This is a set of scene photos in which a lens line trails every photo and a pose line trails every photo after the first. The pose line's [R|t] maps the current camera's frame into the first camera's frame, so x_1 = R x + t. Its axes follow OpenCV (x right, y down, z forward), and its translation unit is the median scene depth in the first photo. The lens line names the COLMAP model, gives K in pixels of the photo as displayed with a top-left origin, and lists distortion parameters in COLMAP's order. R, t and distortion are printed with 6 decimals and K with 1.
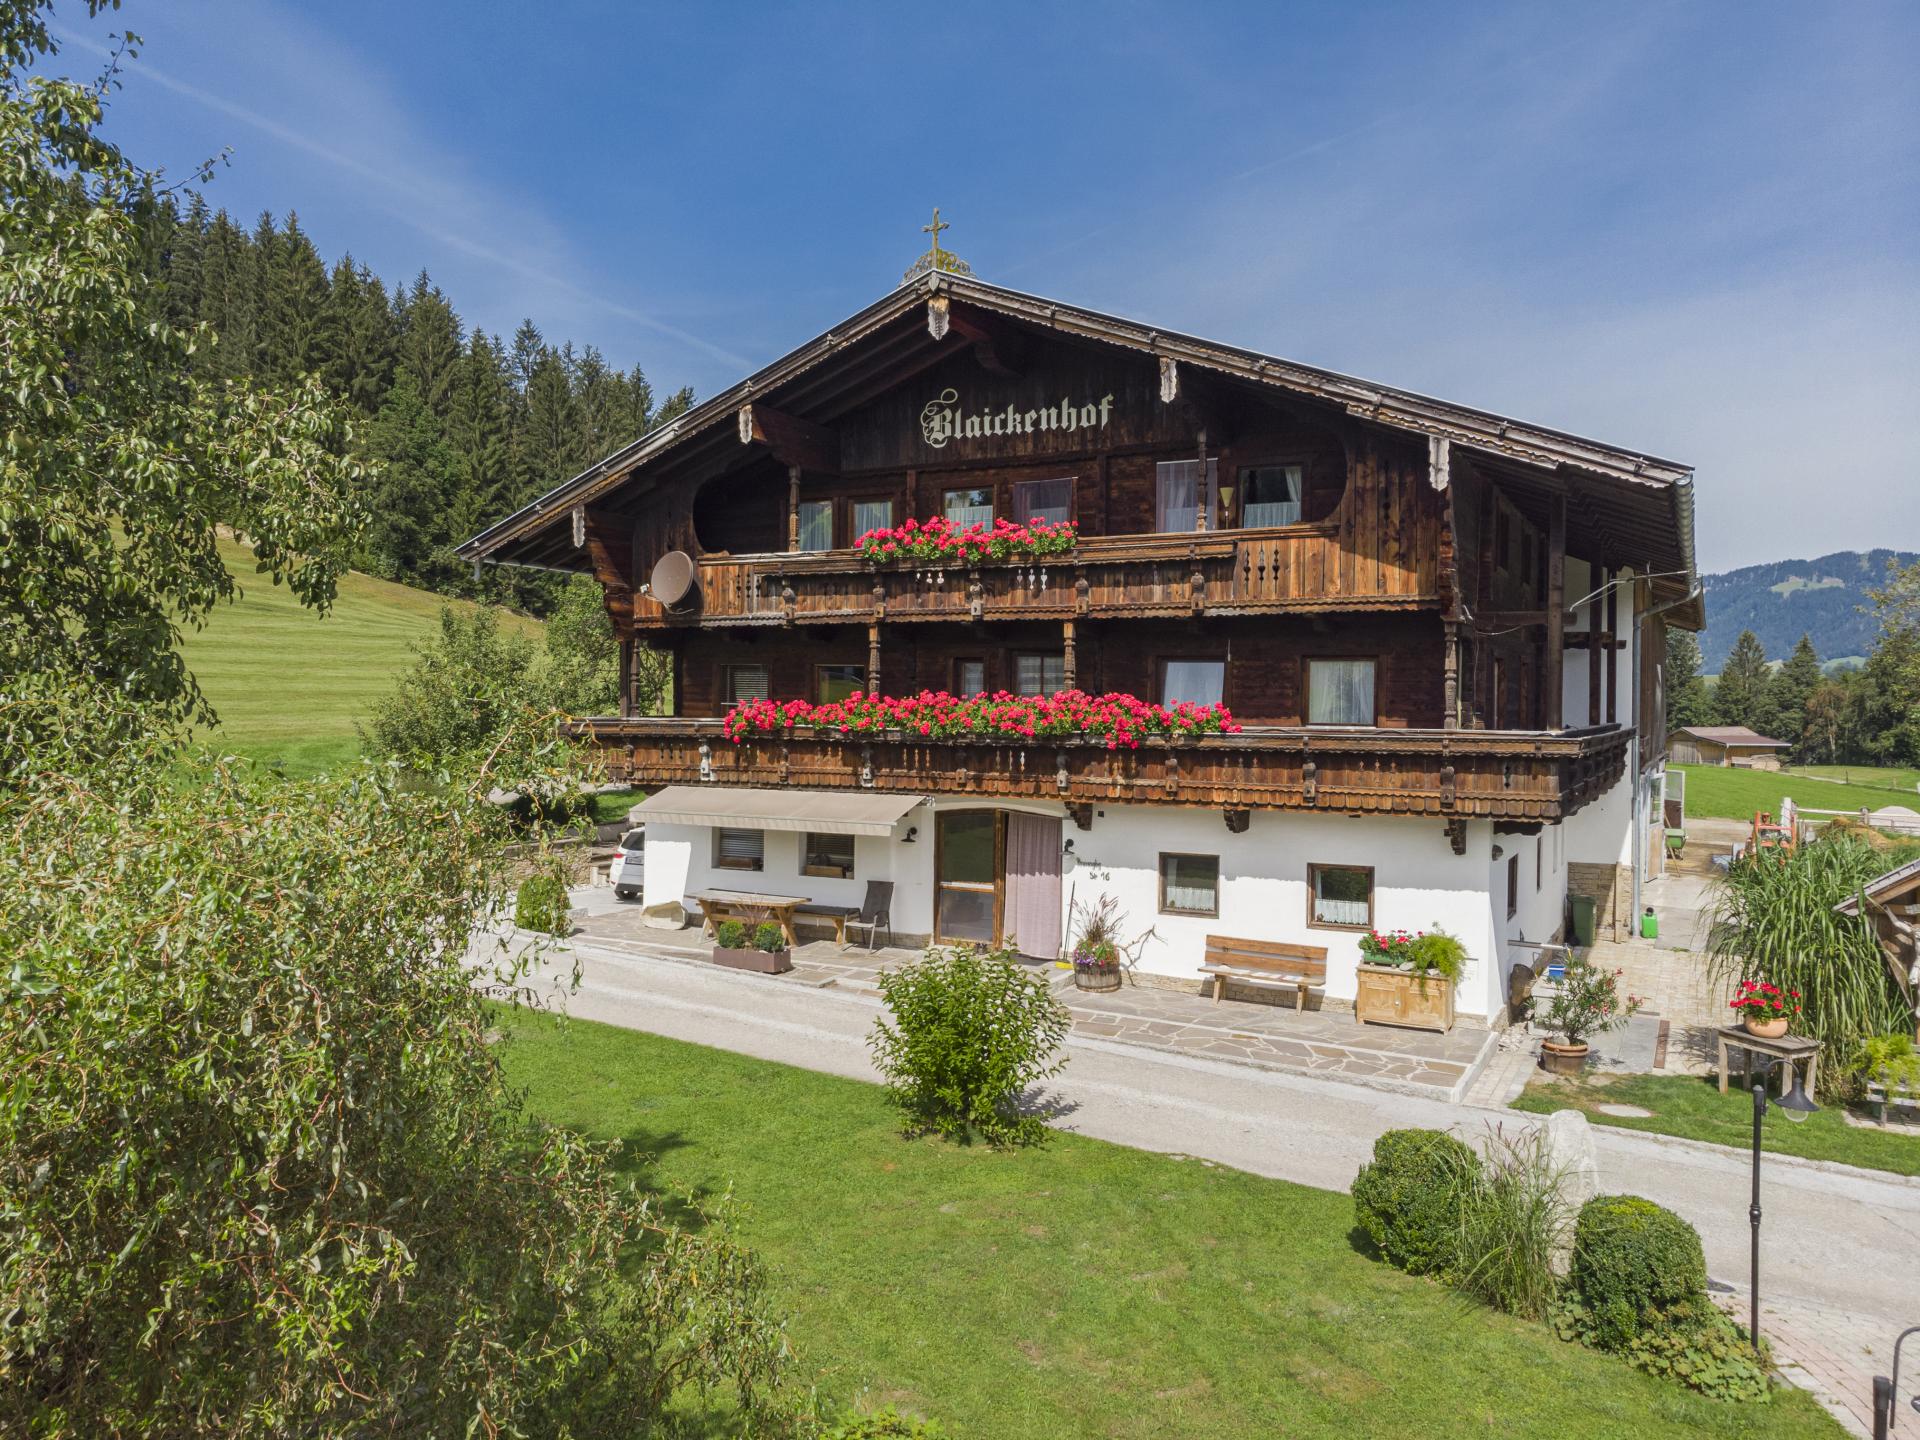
lens RADIAL K [[1426.5, 0, 926.1], [0, 1426.5, 720.1], [0, 0, 1]] dist [0.012852, 0.011416]
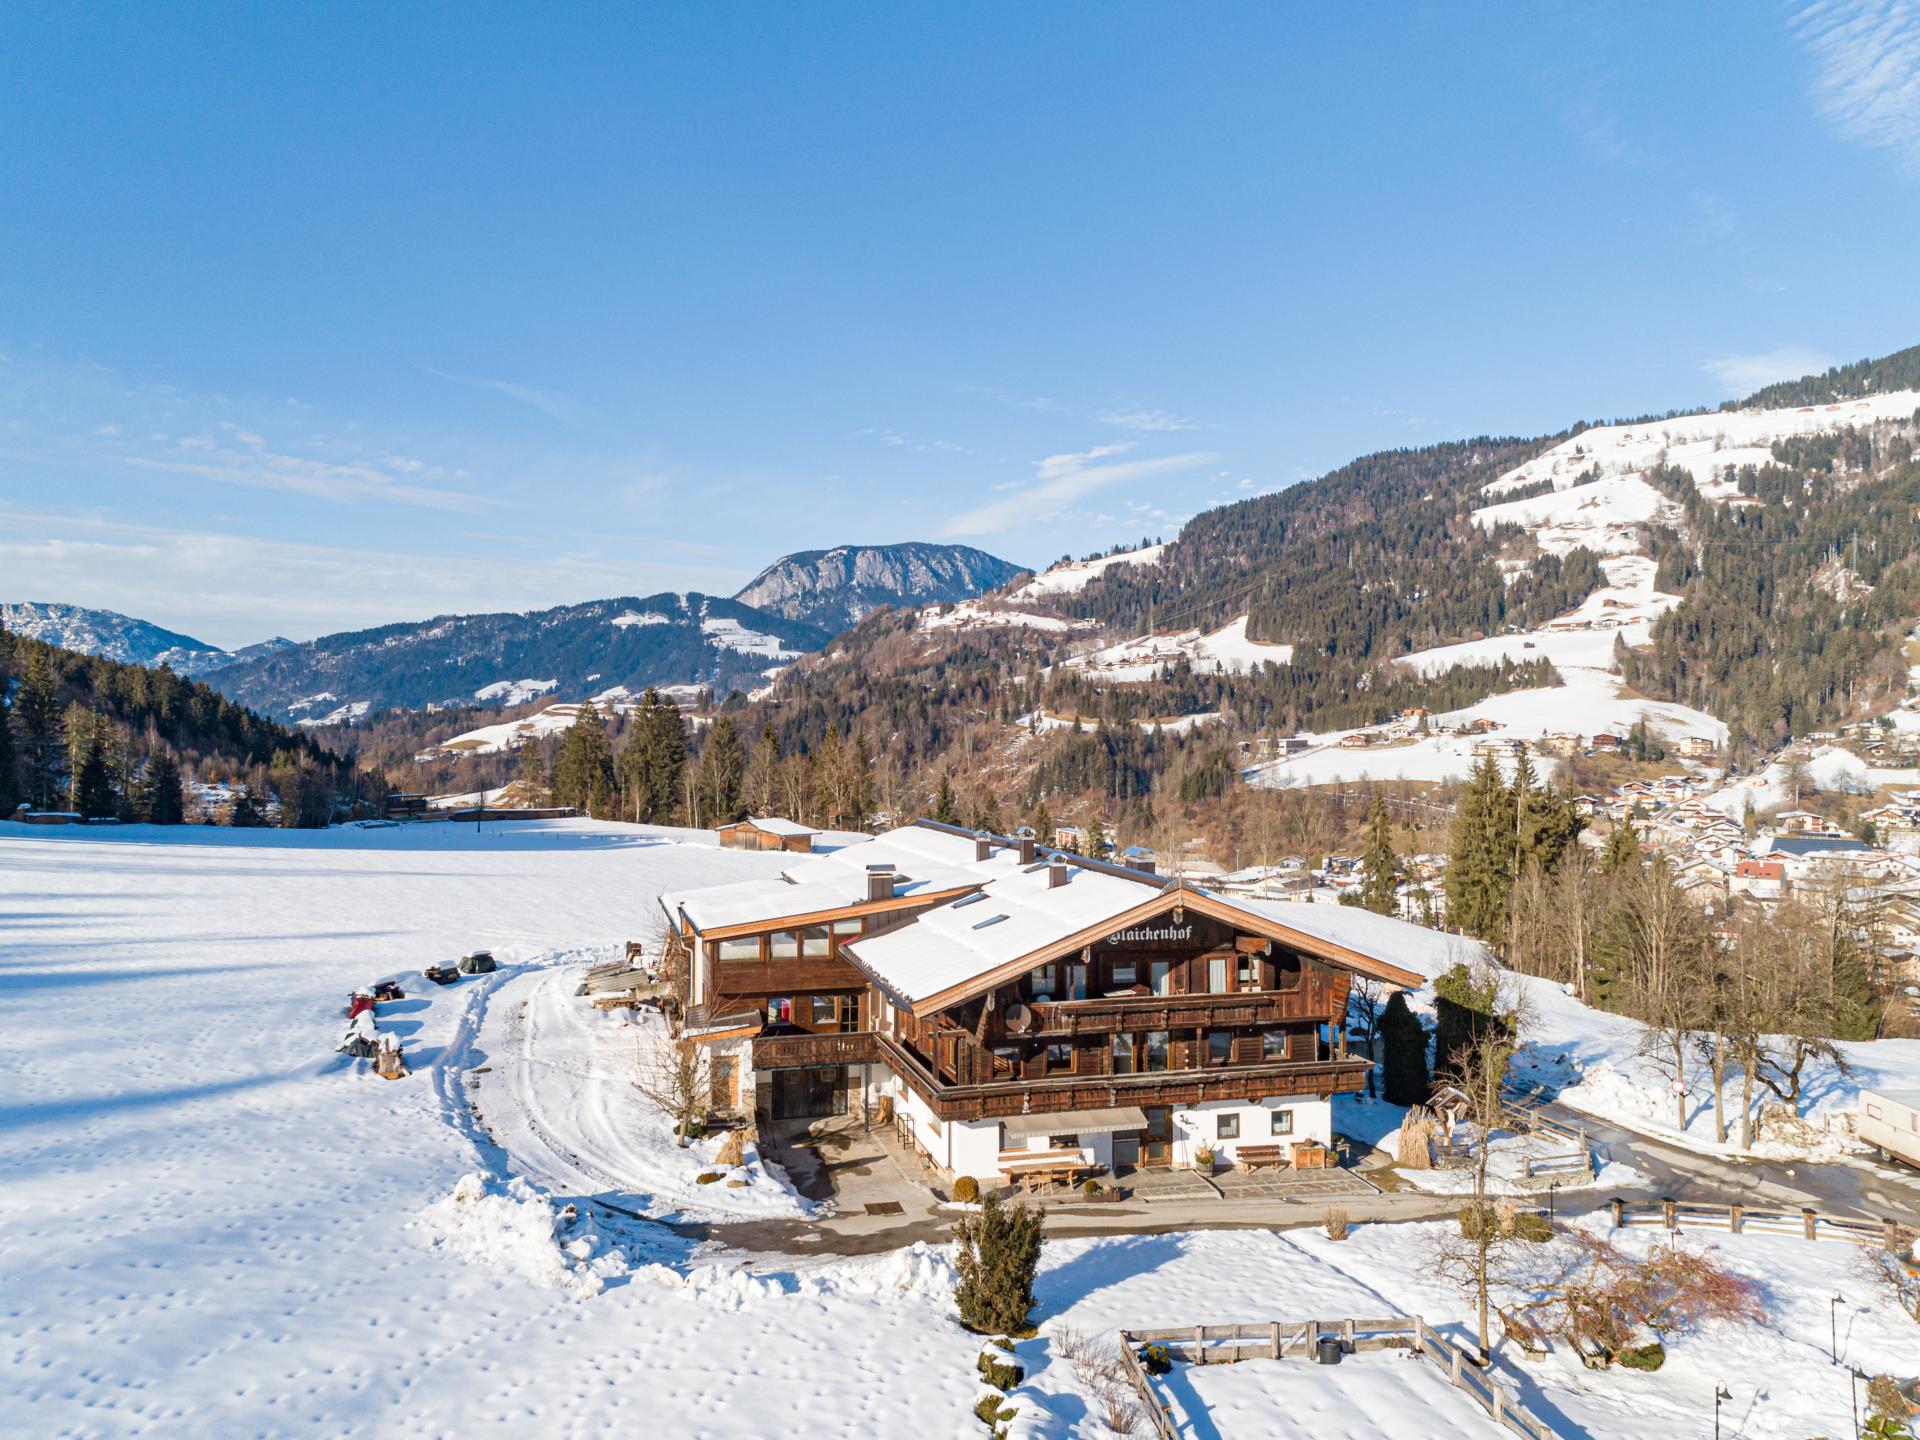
lens RADIAL K [[1426.5, 0, 949.0], [0, 1426.5, 718.8], [0, 0, 1]] dist [0.012852, 0.011416]
pose [[0.720078, -0.000703, 0.693892, -1.819927], [0.009034, 0.999924, -0.008363, -0.555743], [-0.693834, 0.012291, 0.720030, -0.454175]]
